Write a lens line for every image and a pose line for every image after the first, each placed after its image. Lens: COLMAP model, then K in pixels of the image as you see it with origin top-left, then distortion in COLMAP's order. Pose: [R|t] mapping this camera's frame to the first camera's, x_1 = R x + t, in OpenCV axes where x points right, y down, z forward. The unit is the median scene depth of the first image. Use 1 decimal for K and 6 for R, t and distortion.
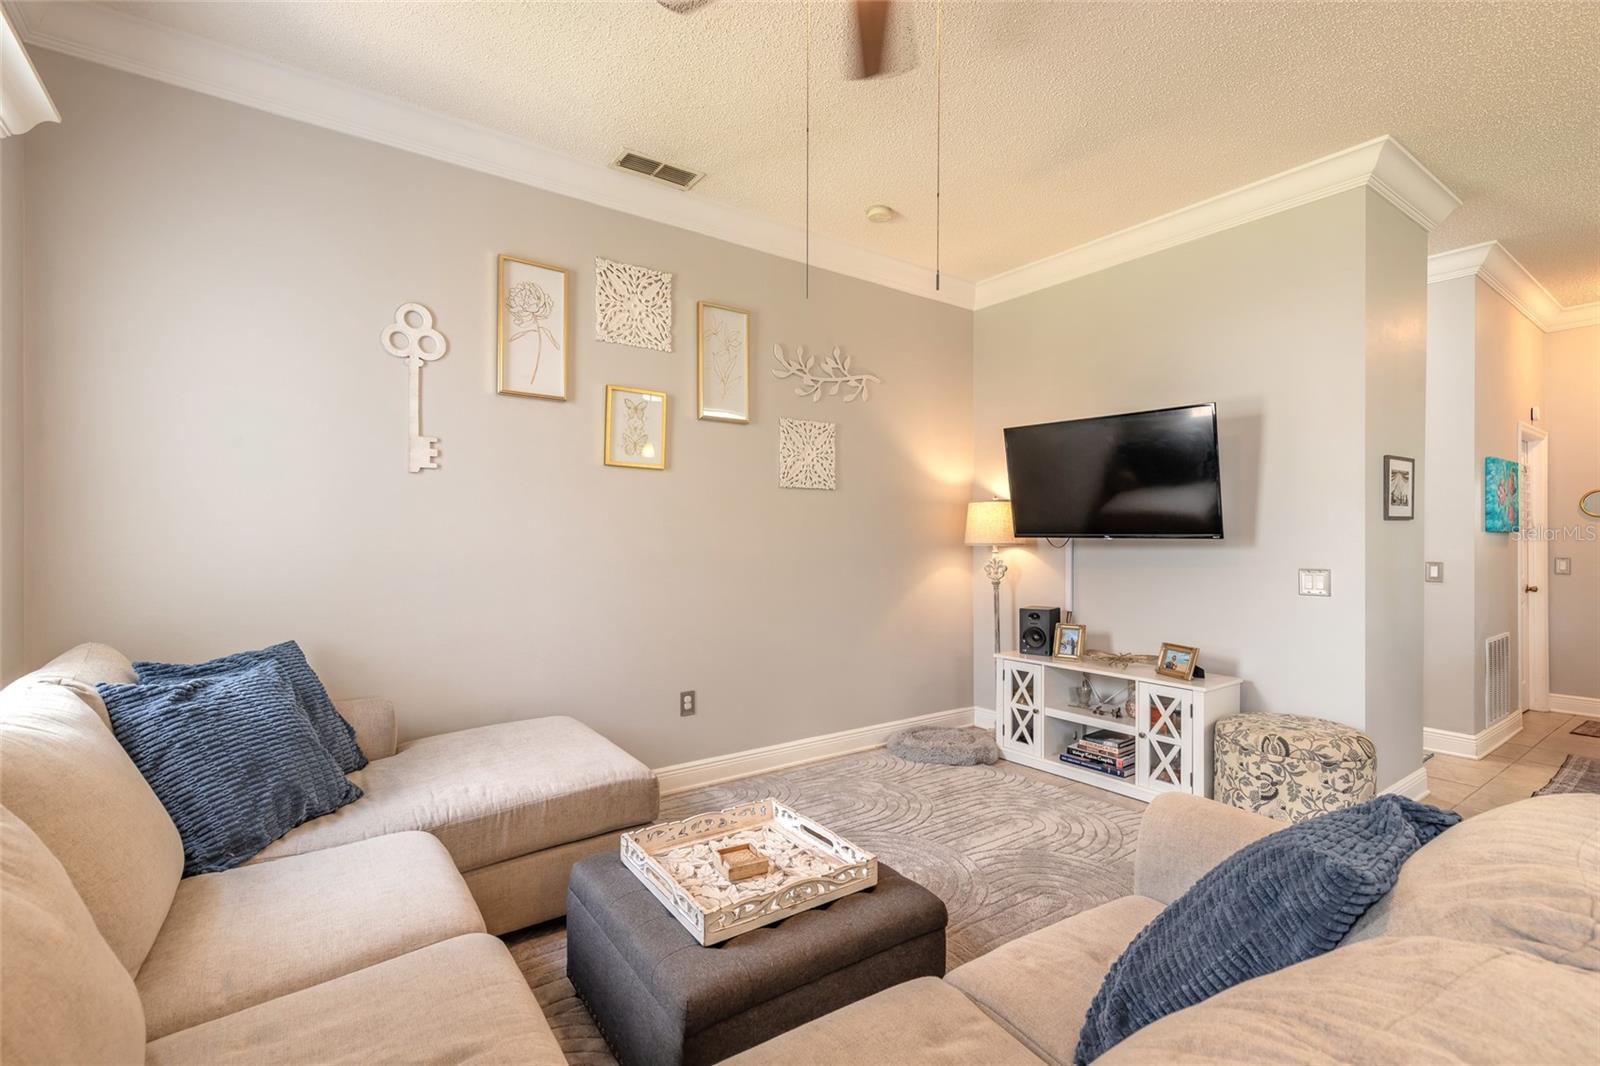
lens RADIAL K [[722.7, 0, 794.7], [0, 722.7, 535.7], [0, 0, 1]] dist [0.002893, -0.000698]
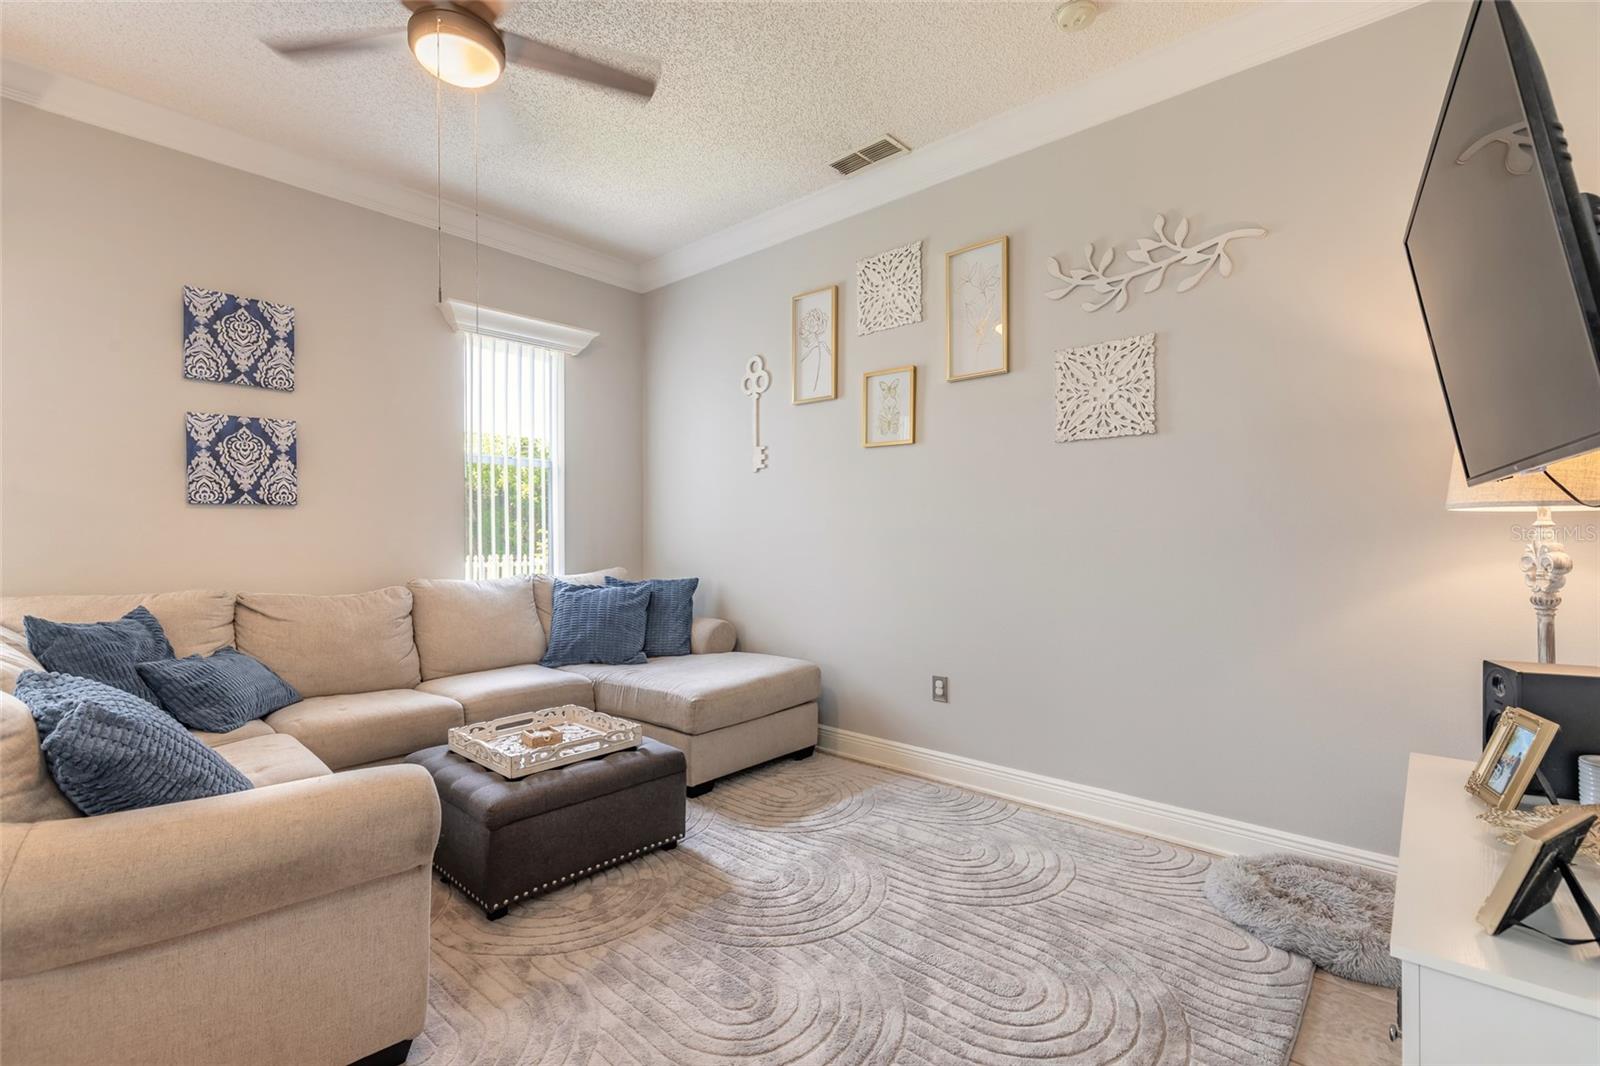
lens RADIAL K [[722.7, 0, 794.7], [0, 722.7, 535.7], [0, 0, 1]] dist [0.002893, -0.000698]
pose [[0.207634, -0.002199, -0.978204, 0.745199], [0.004848, 0.999988, -0.001219, 0.034438], [0.978195, -0.004489, 0.207642, 0.635006]]
